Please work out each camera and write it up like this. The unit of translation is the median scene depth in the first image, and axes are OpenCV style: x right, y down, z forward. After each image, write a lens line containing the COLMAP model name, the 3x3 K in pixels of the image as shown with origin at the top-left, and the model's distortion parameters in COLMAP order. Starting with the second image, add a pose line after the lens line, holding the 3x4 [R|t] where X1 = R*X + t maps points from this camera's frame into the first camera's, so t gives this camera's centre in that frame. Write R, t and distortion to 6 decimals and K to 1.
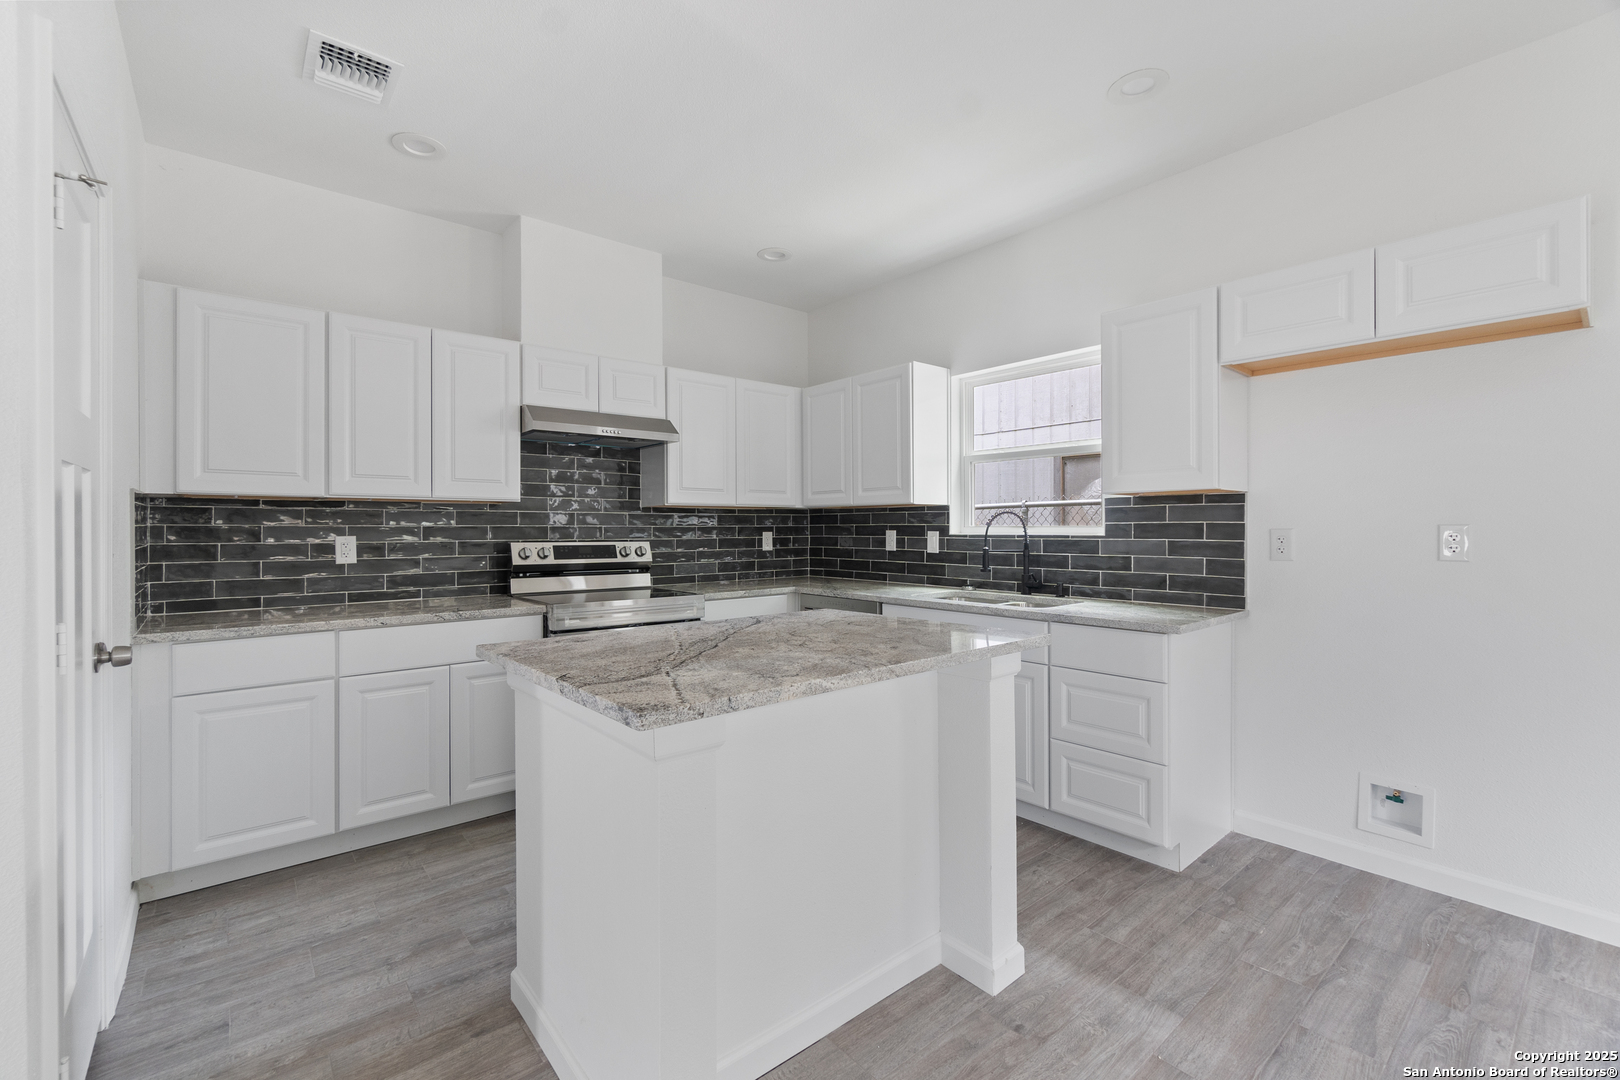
lens RADIAL K [[686.8, 0, 811.9], [0, 686.8, 530.8], [0, 0, 1]] dist [-0.000567, 0.000146]
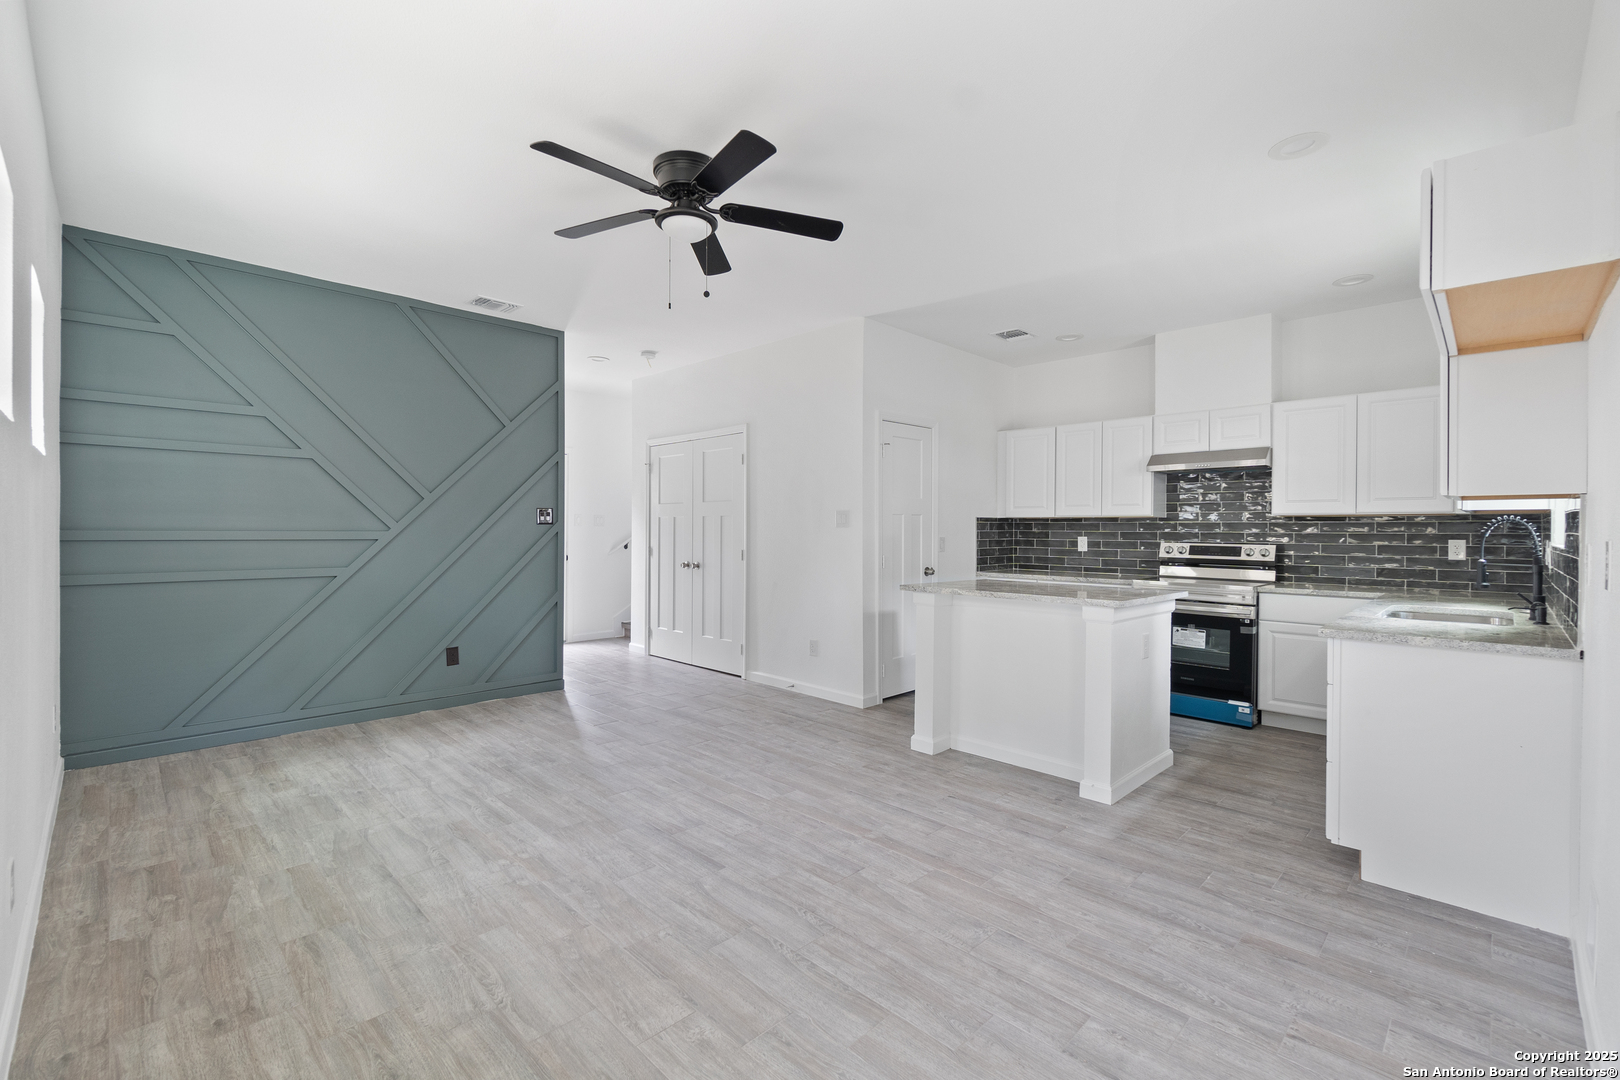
lens RADIAL K [[699.9, 0, 811.6], [0, 699.9, 533.0], [0, 0, 1]] dist [0.000317, -0.000286]
pose [[0.083406, 0.006330, -0.996496, 0.994887], [-0.009736, 0.999937, 0.005537, -0.005022], [0.996468, 0.009240, 0.083463, 0.072538]]
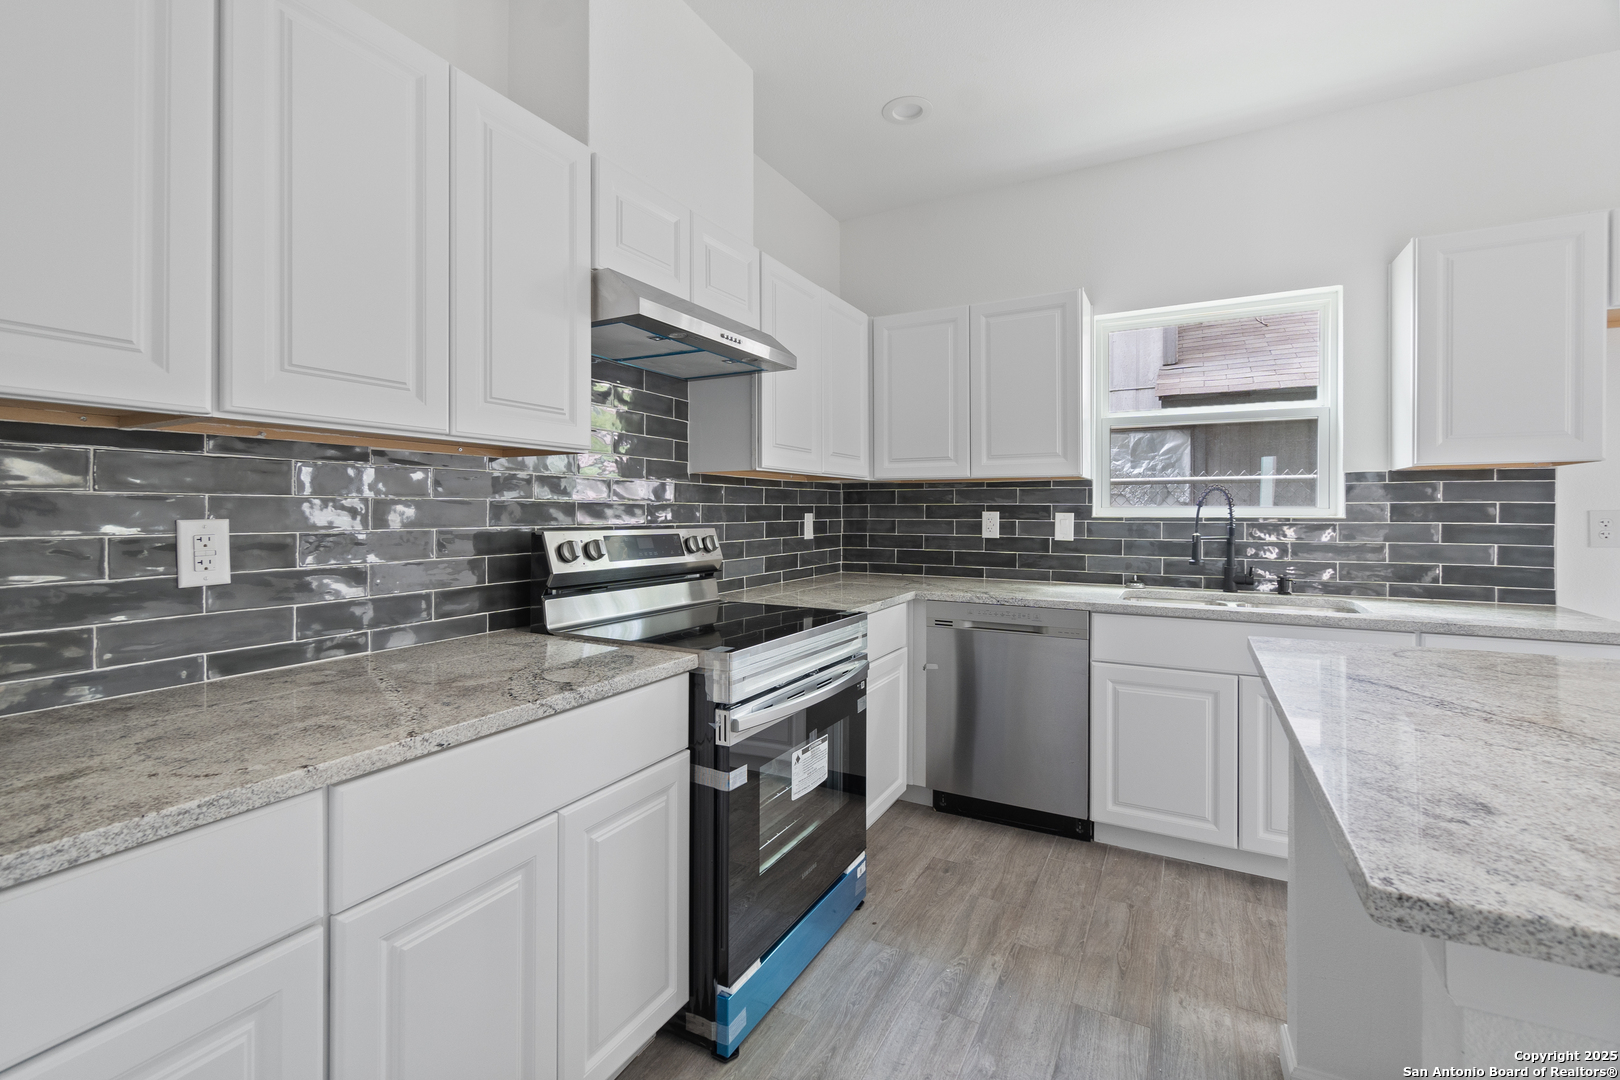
lens RADIAL K [[695.1, 0, 809.2], [0, 695.1, 515.8], [0, 0, 1]] dist [-0.000610, 0.000015]
pose [[0.933732, 0.001232, 0.357971, -0.405667], [-0.002107, 0.999996, 0.002054, 0.003233], [-0.357967, -0.002672, 0.933730, 0.396036]]
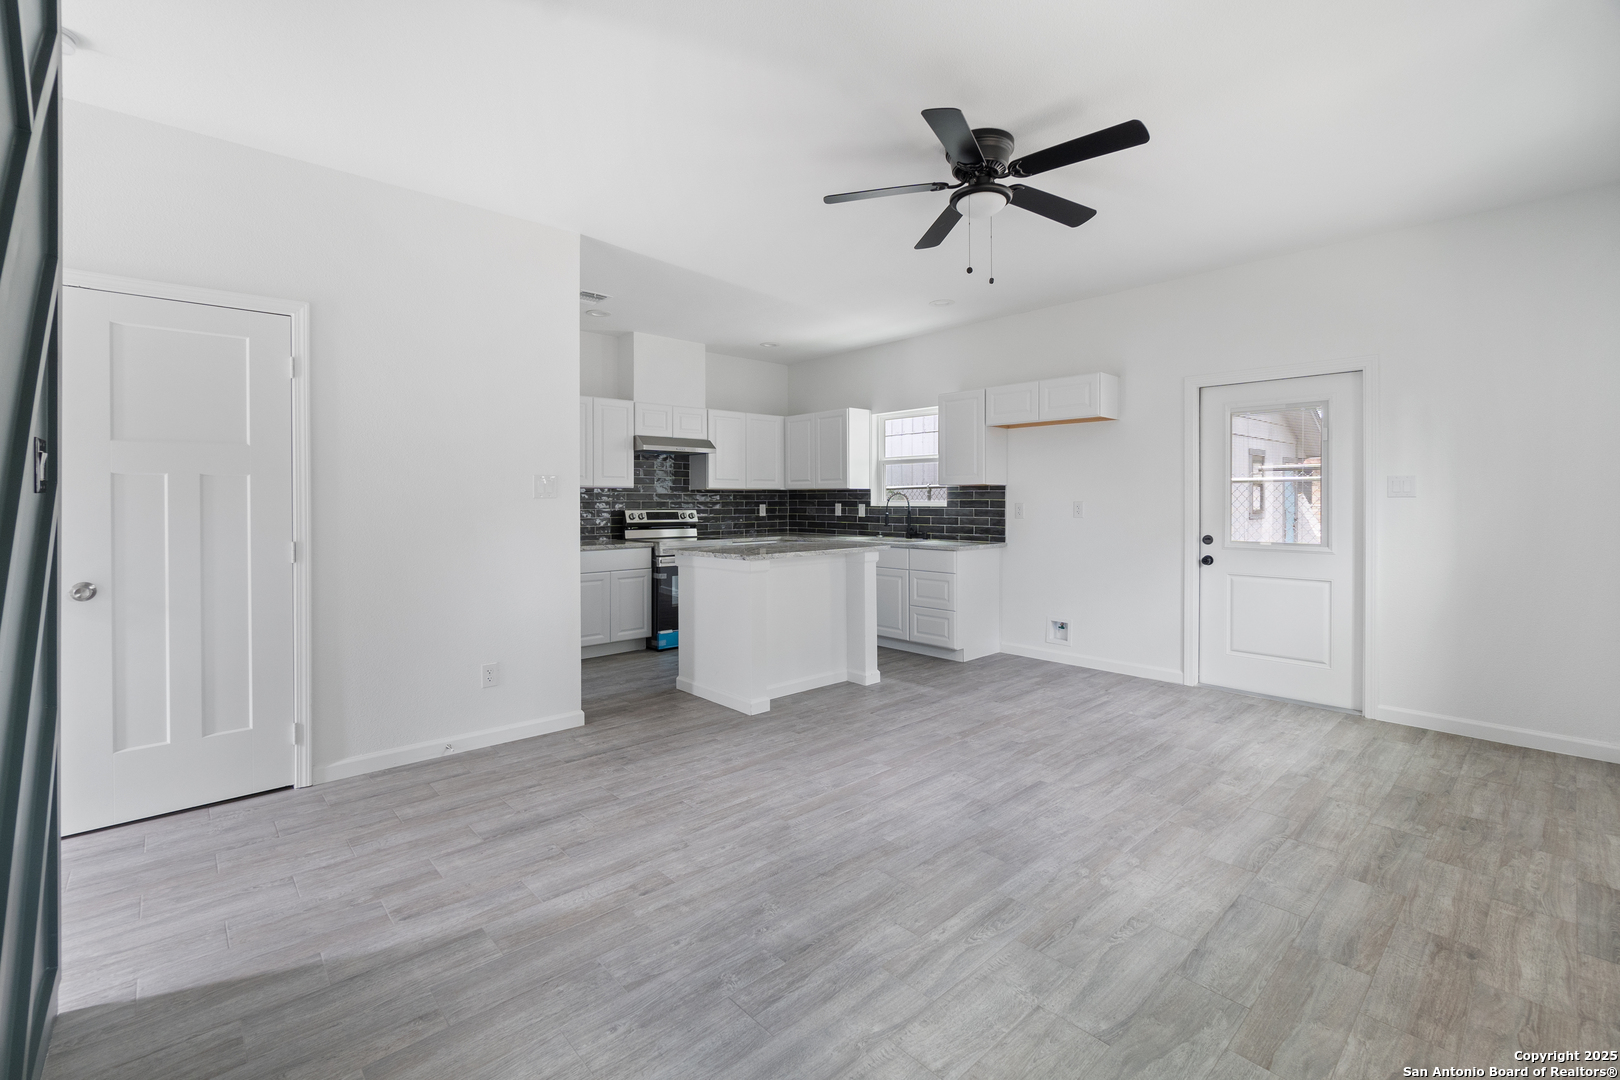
lens RADIAL K [[696.5, 0, 808.6], [0, 696.5, 504.2], [0, 0, 1]] dist [0.000173, 0.000591]
pose [[0.999326, 0.000625, 0.036701, -0.021290], [-0.000674, 0.999999, 0.001325, -0.001556], [-0.036701, -0.001349, 0.999325, -0.785145]]
